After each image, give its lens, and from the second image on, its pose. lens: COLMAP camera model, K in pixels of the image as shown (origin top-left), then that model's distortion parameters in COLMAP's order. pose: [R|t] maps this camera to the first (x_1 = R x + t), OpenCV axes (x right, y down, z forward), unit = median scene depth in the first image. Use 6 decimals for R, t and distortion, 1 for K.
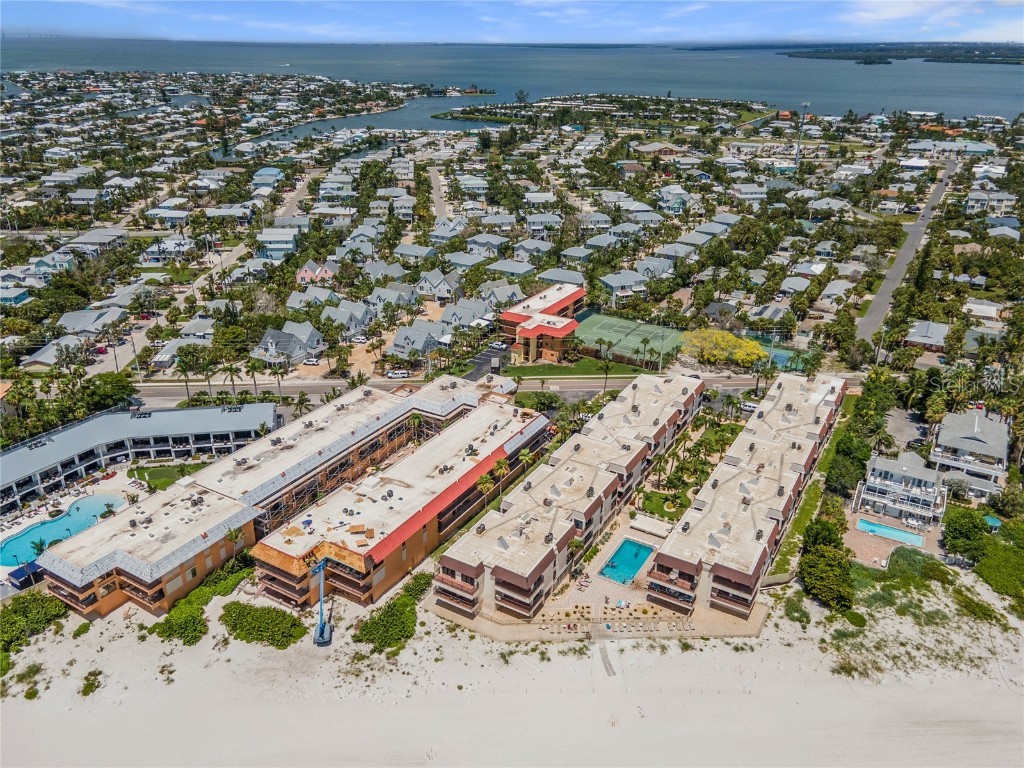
lens RADIAL K [[771.9, 0, 511.9], [0, 771.9, 378.3], [0, 0, 1]] dist [0.023350, 0.020329]
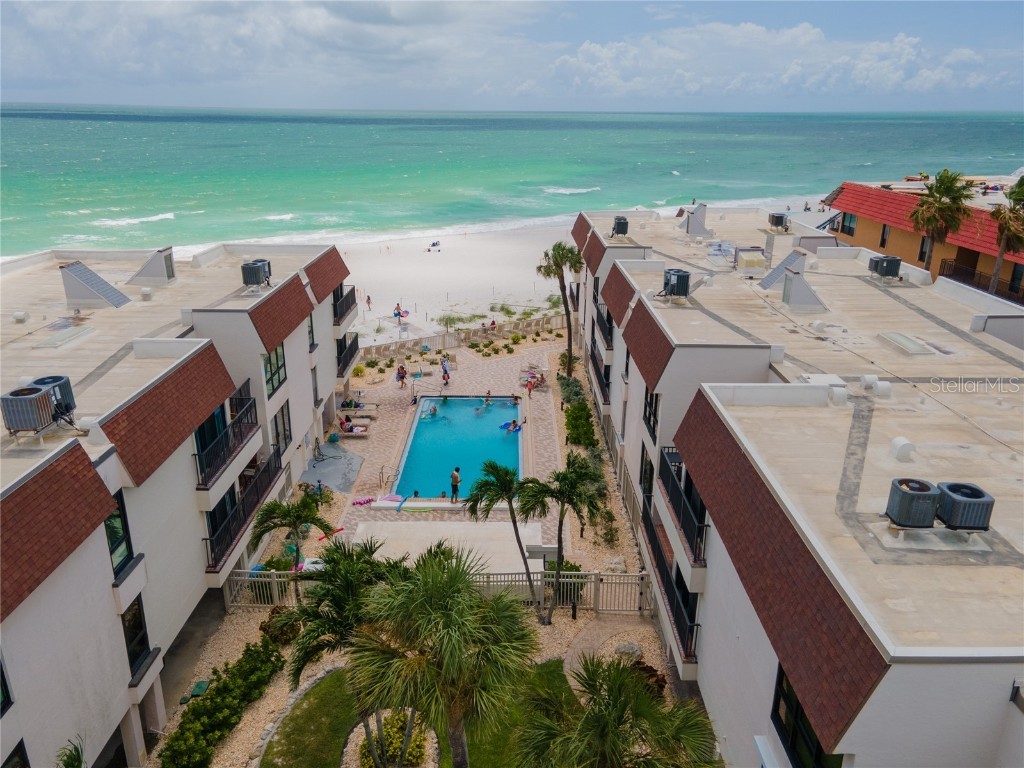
lens RADIAL K [[771.9, 0, 505.2], [0, 771.9, 378.4], [0, 0, 1]] dist [0.023350, 0.020329]
pose [[-0.865112, 0.152318, -0.477893, 0.167101], [-0.217524, 0.744582, 0.631095, 0.018509], [0.451957, 0.649921, -0.611014, 0.718336]]
